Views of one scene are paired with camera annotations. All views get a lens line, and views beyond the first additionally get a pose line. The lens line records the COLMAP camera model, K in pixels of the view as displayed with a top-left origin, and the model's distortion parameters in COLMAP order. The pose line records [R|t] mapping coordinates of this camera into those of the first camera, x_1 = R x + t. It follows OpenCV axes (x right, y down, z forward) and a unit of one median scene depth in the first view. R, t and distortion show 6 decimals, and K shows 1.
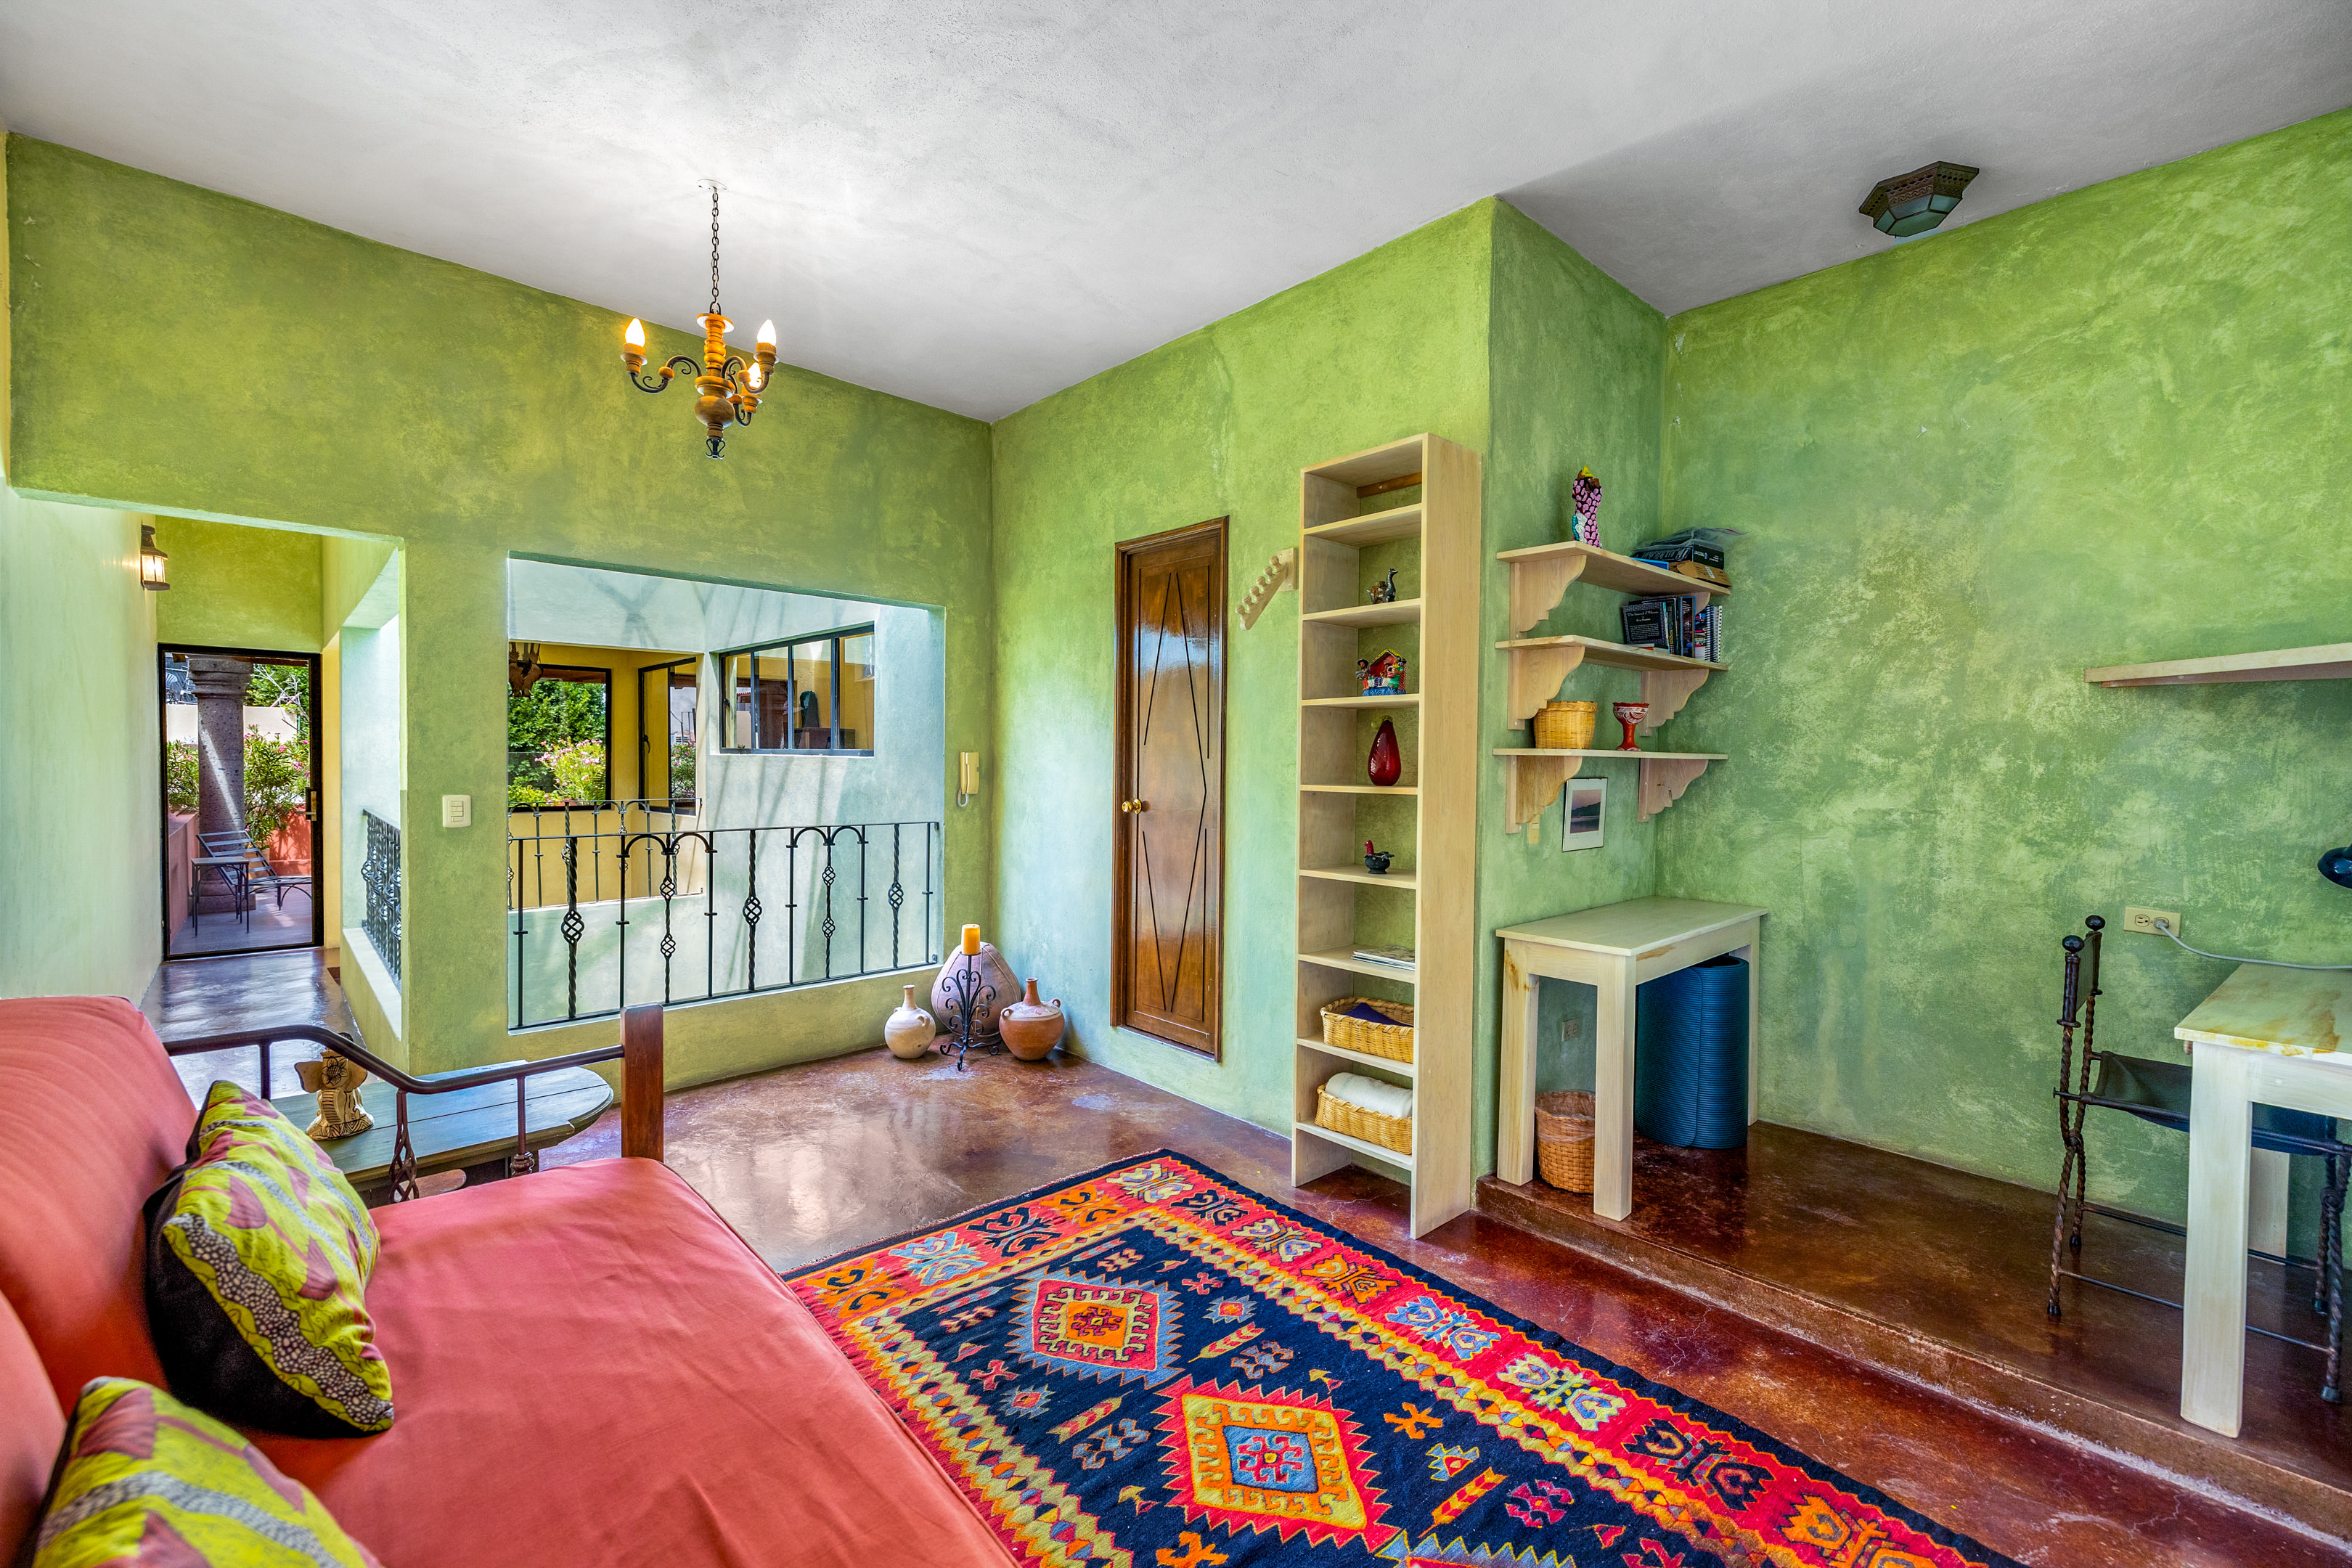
lens RADIAL K [[977.4, 0, 1185.1], [0, 977.4, 770.7], [0, 0, 1]] dist [0.002575, 0.000174]
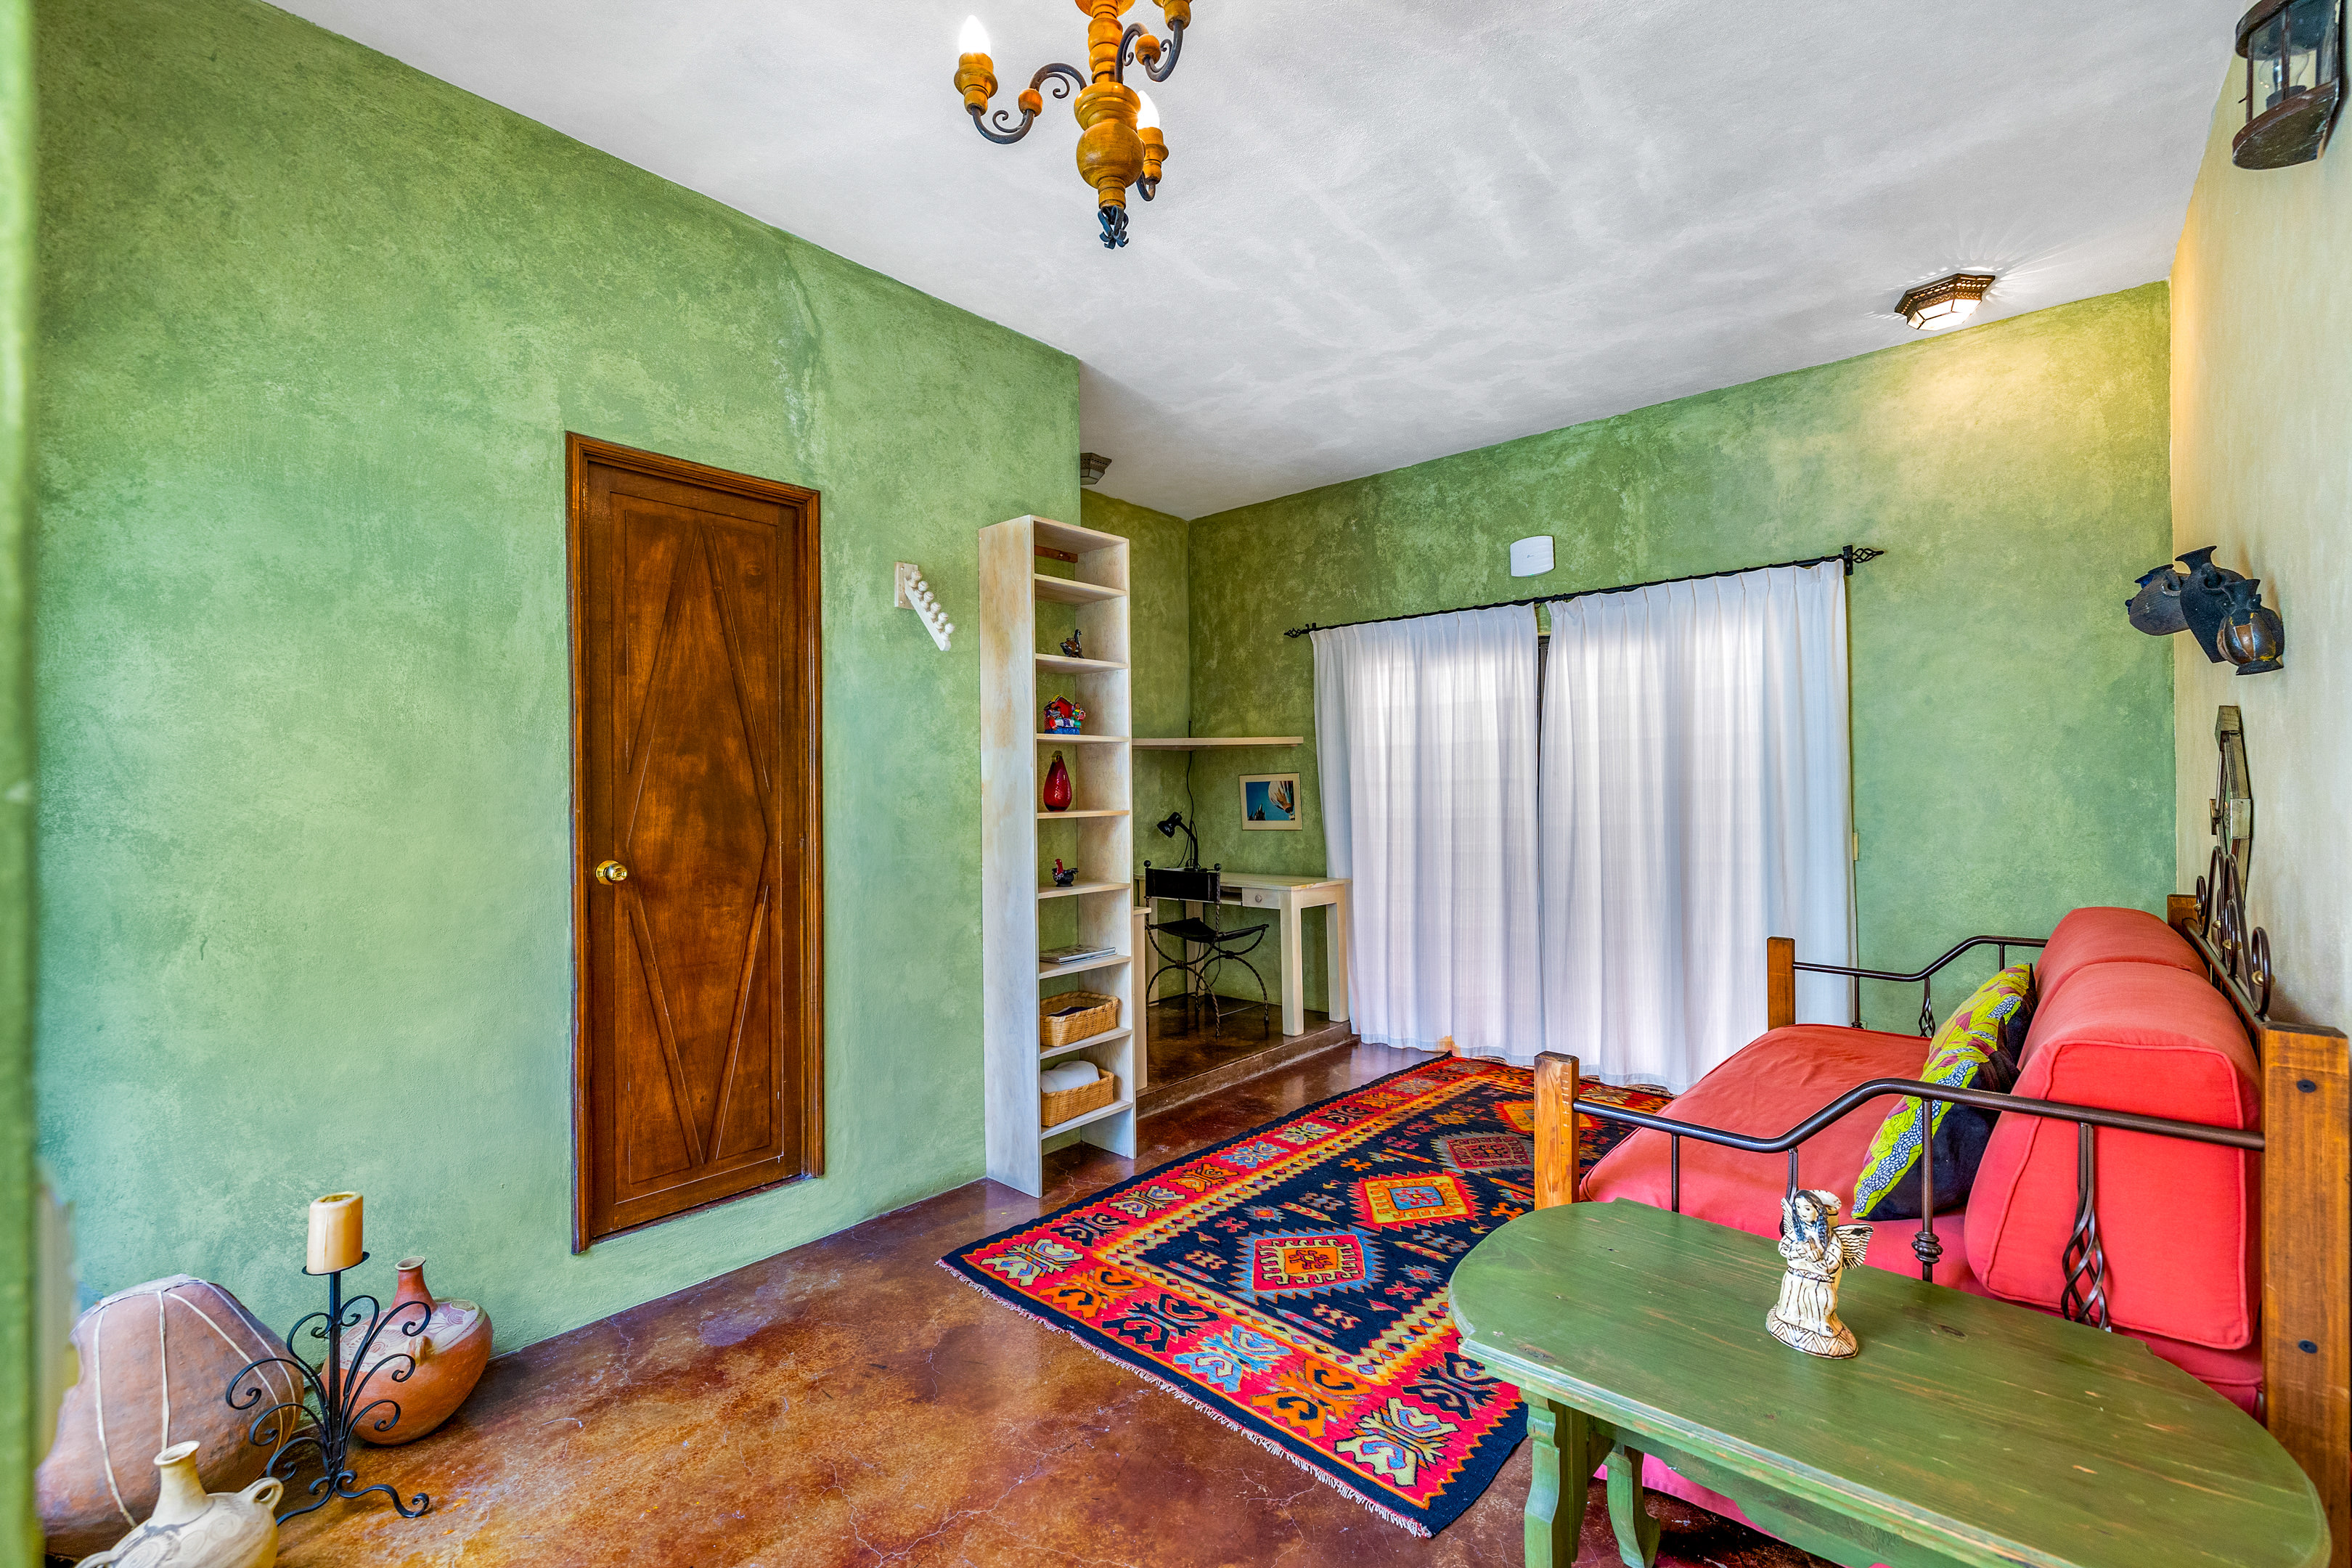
lens RADIAL K [[977.4, 0, 1185.1], [0, 977.4, 770.7], [0, 0, 1]] dist [0.002575, 0.000174]
pose [[-0.102387, 0.009697, 0.994697, -1.189466], [0.021417, 0.999742, -0.007541, -0.024896], [-0.994514, 0.020531, -0.102568, 1.182773]]
